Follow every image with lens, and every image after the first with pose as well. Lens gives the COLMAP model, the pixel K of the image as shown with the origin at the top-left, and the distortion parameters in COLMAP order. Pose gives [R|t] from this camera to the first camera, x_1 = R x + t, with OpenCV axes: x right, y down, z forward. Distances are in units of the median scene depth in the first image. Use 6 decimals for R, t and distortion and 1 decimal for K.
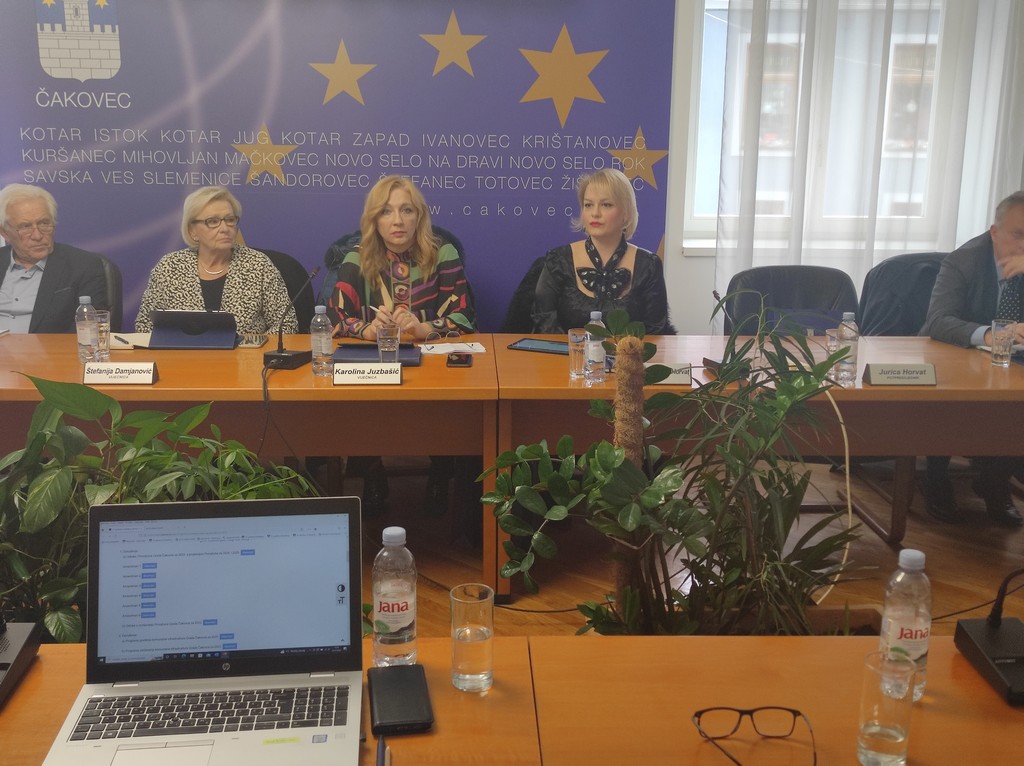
lens RADIAL K [[1132.8, 0, 507.3], [0, 1132.8, 377.4], [0, 0, 1]] dist [-0.005177, 0.000000]
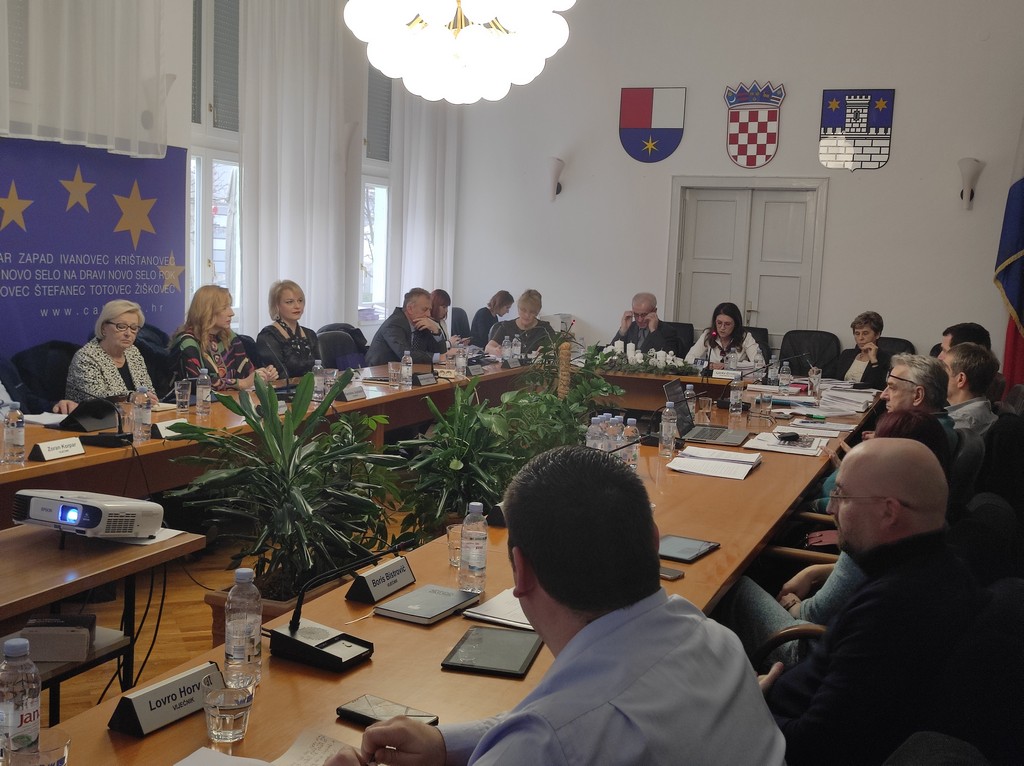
lens RADIAL K [[1132.8, 0, 509.6], [0, 1132.8, 381.3], [0, 0, 1]] dist [-0.005177, 0.000000]
pose [[0.420790, -0.092636, 0.902416, -1.055249], [0.168068, 0.985512, 0.022797, -0.015215], [-0.891453, 0.142075, 0.430262, 0.006795]]
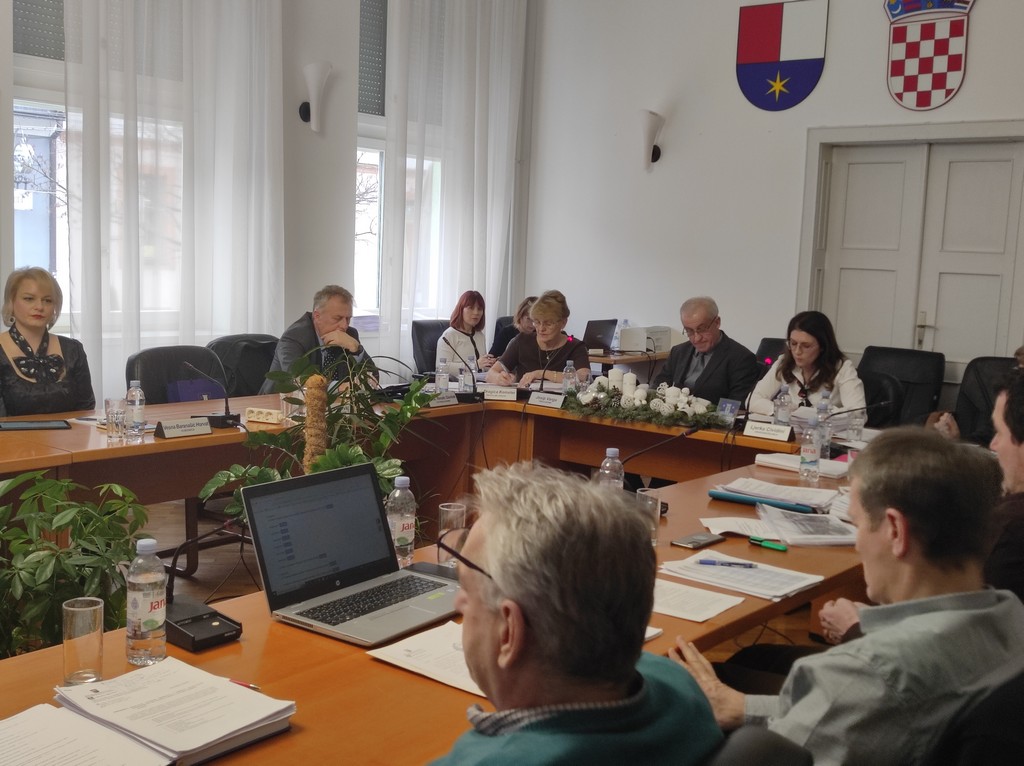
lens RADIAL K [[1132.8, 0, 499.4], [0, 1132.8, 388.0], [0, 0, 1]] dist [-0.005177, 0.000000]
pose [[0.665703, -0.071577, 0.742776, -0.352901], [0.137462, 0.990117, -0.027786, 0.022078], [-0.733447, 0.120601, 0.668963, -0.050871]]
